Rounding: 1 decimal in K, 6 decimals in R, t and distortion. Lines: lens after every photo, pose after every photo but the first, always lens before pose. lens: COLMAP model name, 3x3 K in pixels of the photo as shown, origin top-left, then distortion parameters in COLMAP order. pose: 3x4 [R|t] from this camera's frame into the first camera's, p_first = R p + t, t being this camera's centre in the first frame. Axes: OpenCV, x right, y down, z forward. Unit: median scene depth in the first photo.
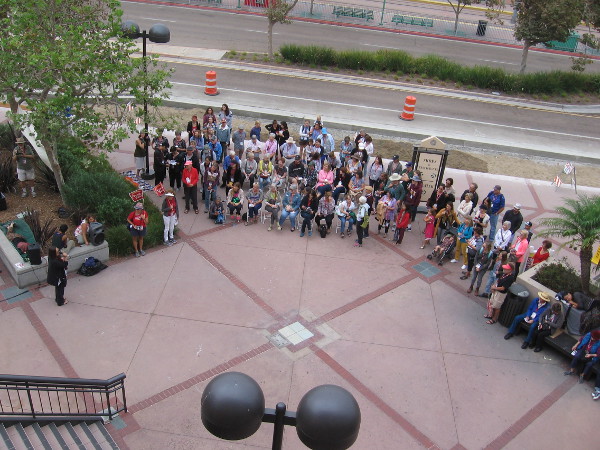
lens RADIAL K [[628.8, 0, 288.5], [0, 628.8, 225.8], [0, 0, 1]] dist [-0.127592, 0.053972]
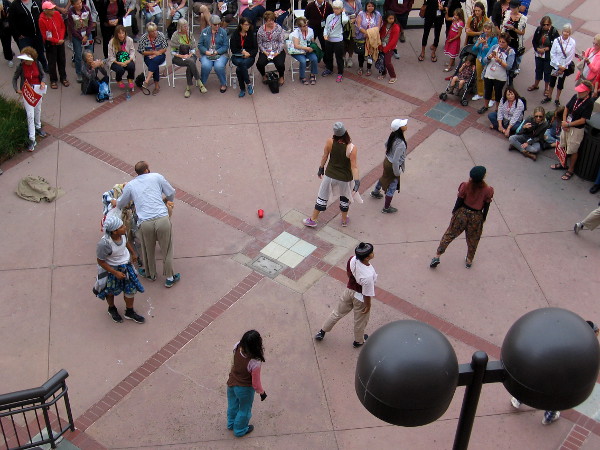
lens RADIAL K [[1005.8, 0, 300.0], [0, 1005.8, 225.0], [0, 0, 1]] dist [-0.136436, 0.081724]
pose [[0.966307, -0.193404, 0.169841, -0.124044], [0.165078, 0.971940, 0.167578, -0.017450], [-0.197485, -0.133895, 0.971119, 0.017037]]
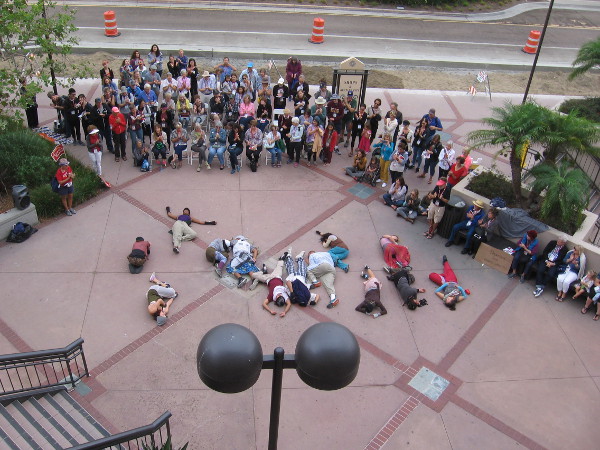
lens RADIAL K [[628.8, 0, 288.5], [0, 628.8, 225.8], [0, 0, 1]] dist [-0.127592, 0.053972]
pose [[0.982583, -0.128409, 0.134320, -0.037934], [0.112930, 0.986674, 0.117141, -0.007393], [-0.147572, -0.099932, 0.983990, 0.015106]]
